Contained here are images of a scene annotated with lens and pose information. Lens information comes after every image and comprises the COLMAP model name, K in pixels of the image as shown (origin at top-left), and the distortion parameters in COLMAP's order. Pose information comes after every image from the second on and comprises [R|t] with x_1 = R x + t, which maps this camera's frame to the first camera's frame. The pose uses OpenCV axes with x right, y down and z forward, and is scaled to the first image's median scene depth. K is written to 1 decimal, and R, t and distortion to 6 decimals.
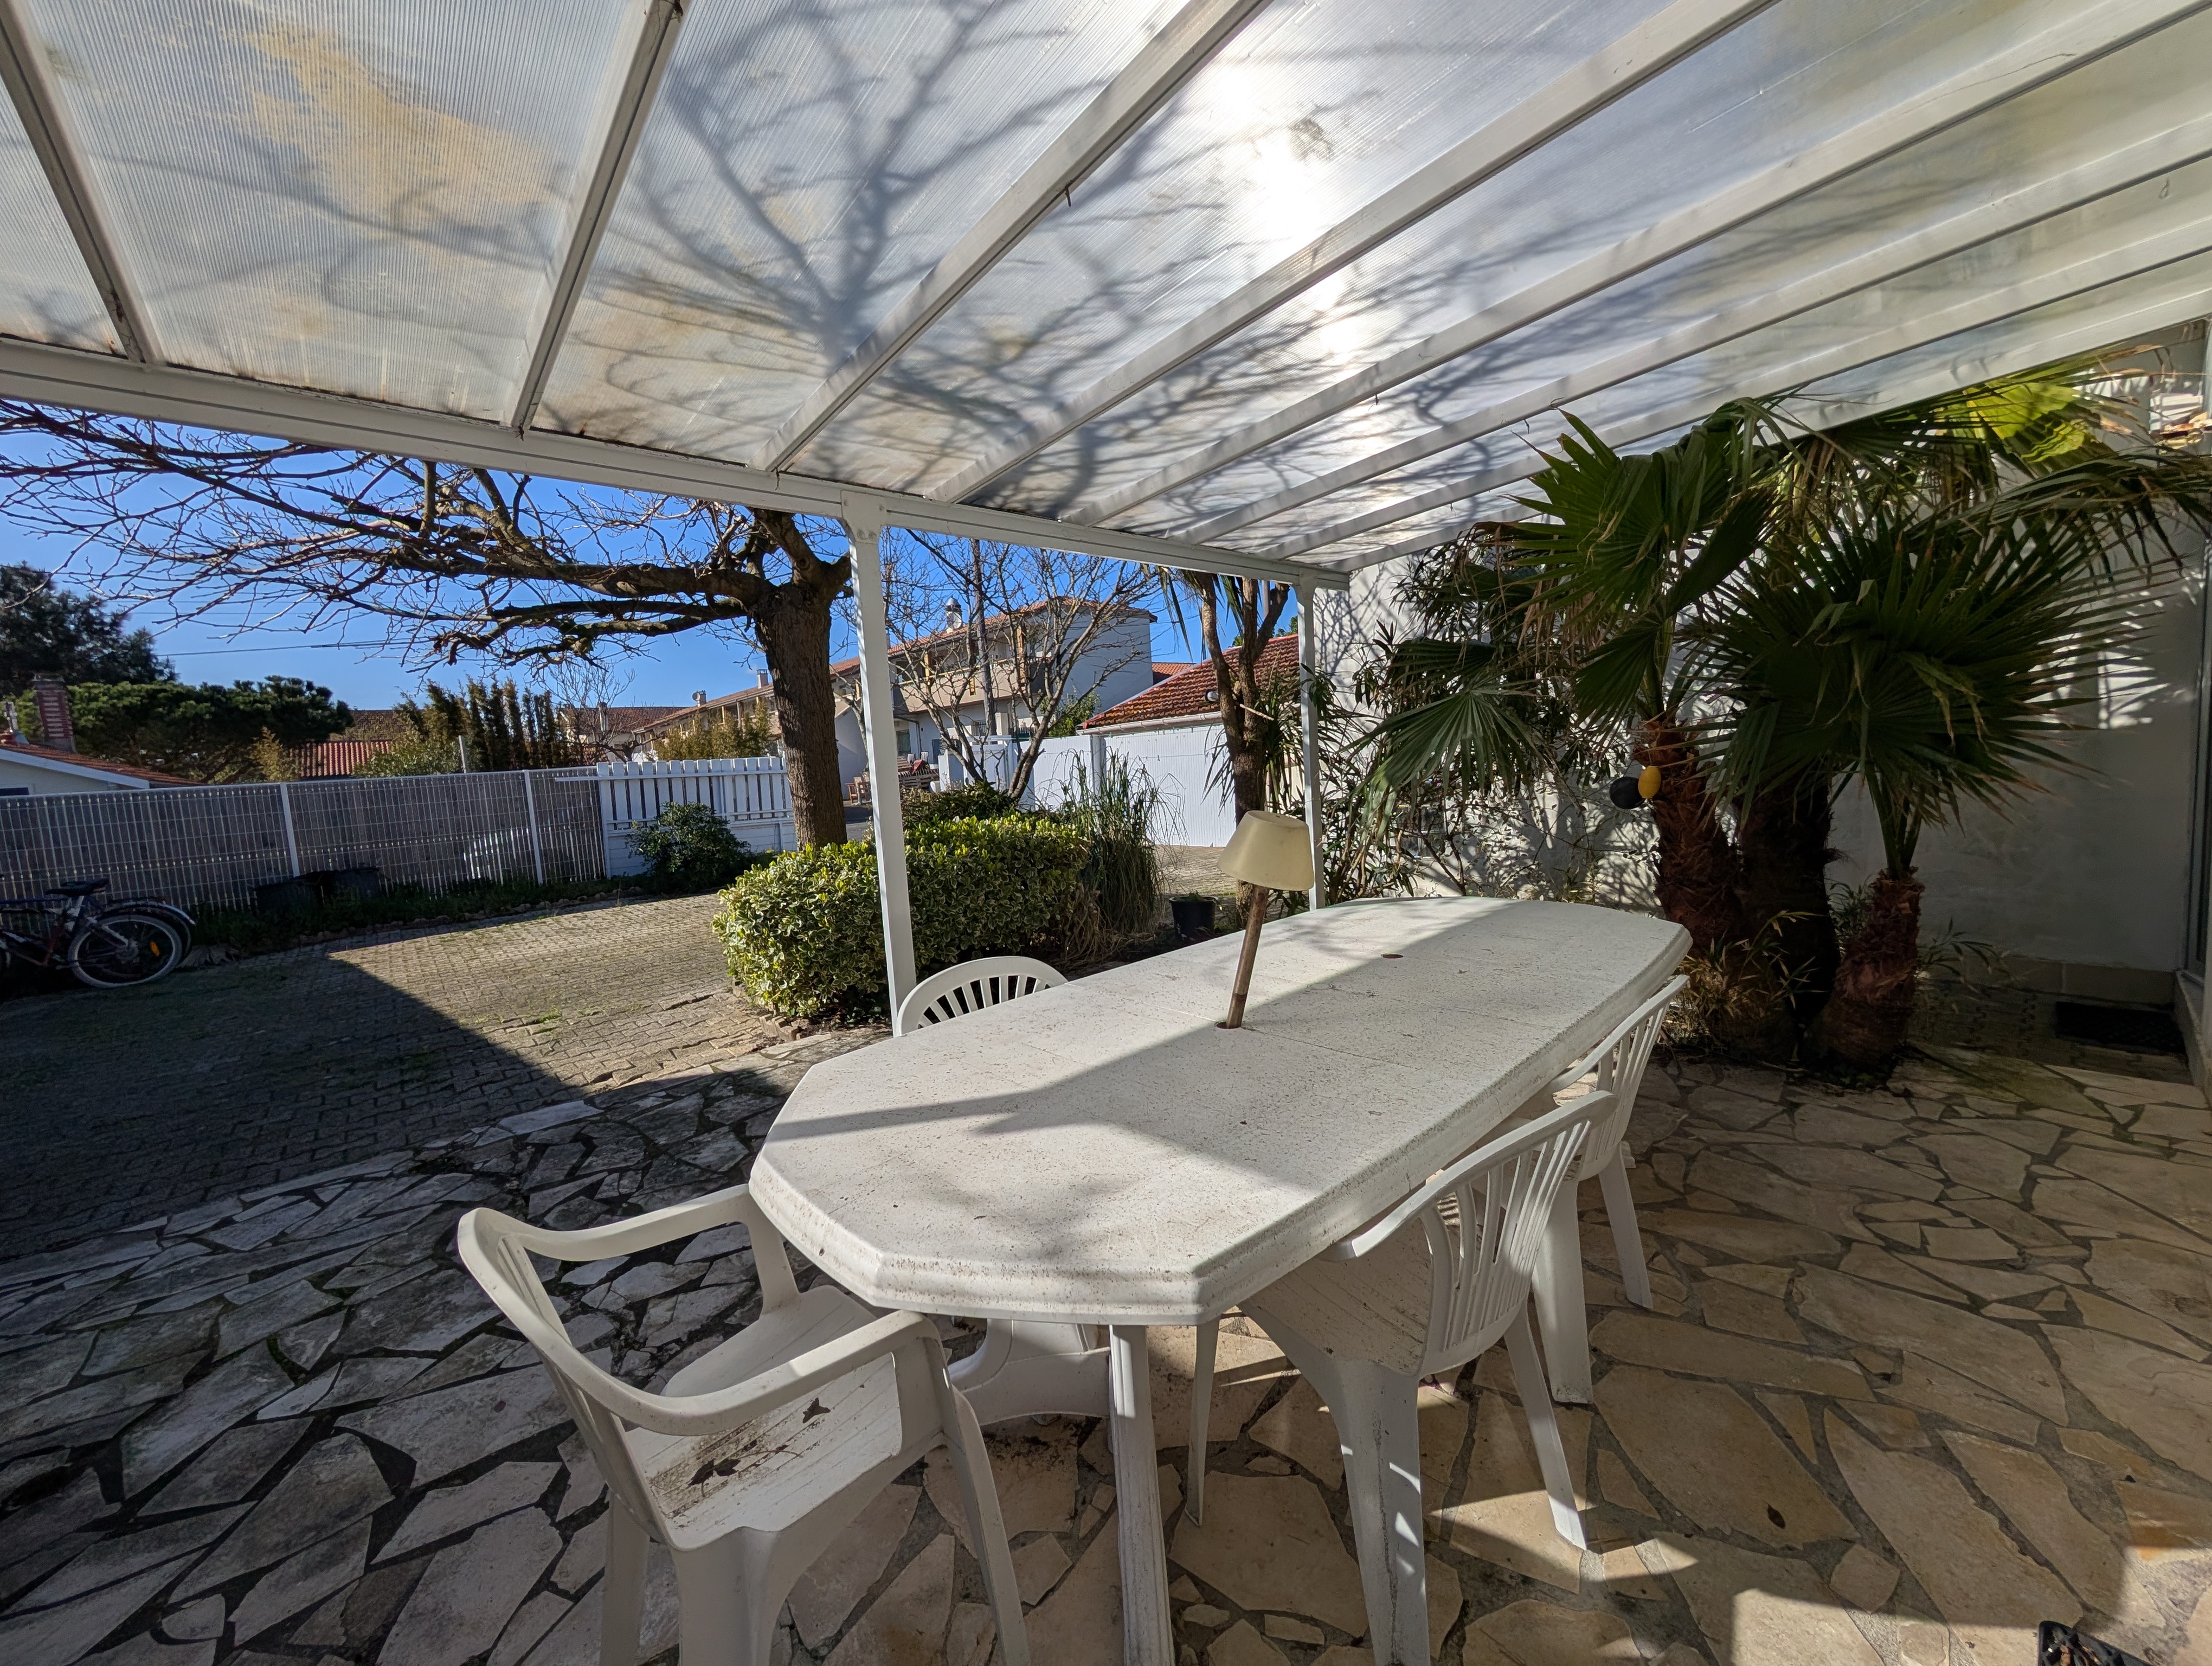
lens RADIAL K [[844.9, 0, 1106.0], [0, 844.9, 833.0], [0, 0, 1]] dist [0.001422, 0.000293]
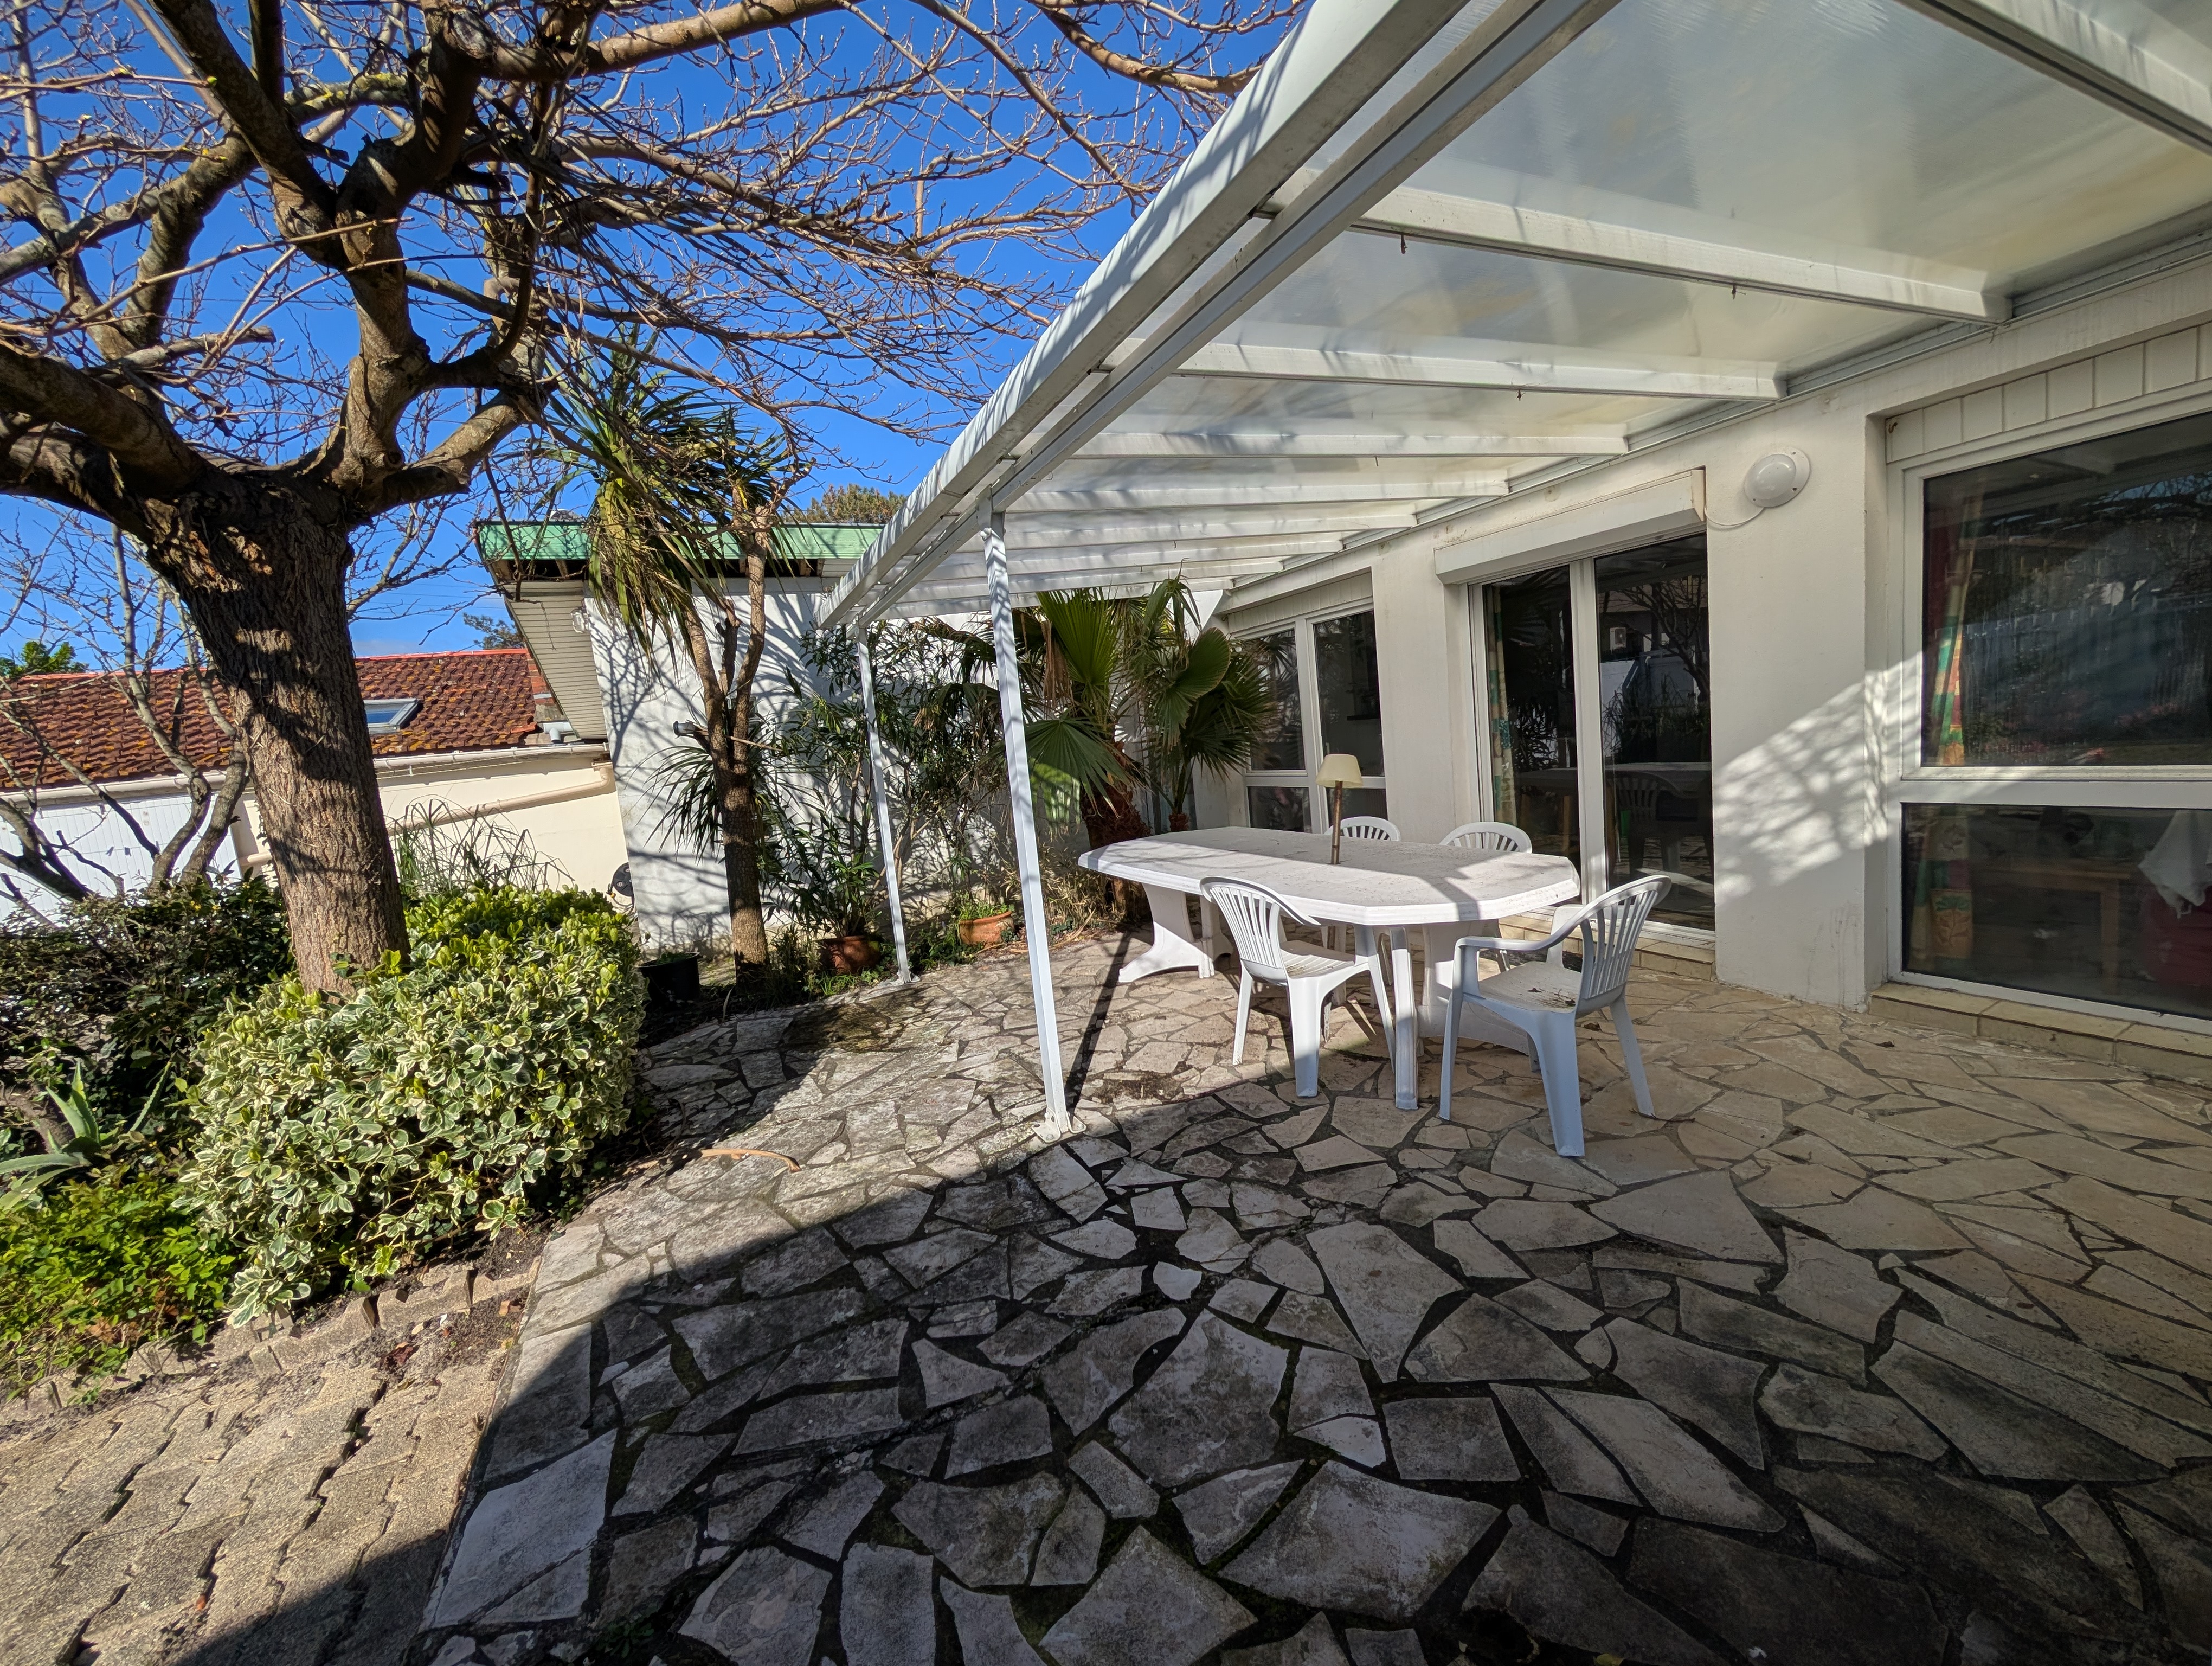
lens RADIAL K [[844.9, 0, 1106.0], [0, 844.9, 833.0], [0, 0, 1]] dist [0.001422, 0.000293]
pose [[0.261467, -0.084132, 0.961539, -1.211750], [0.176775, 0.983518, 0.037986, -0.005617], [-0.948887, 0.160044, 0.272030, 0.615377]]
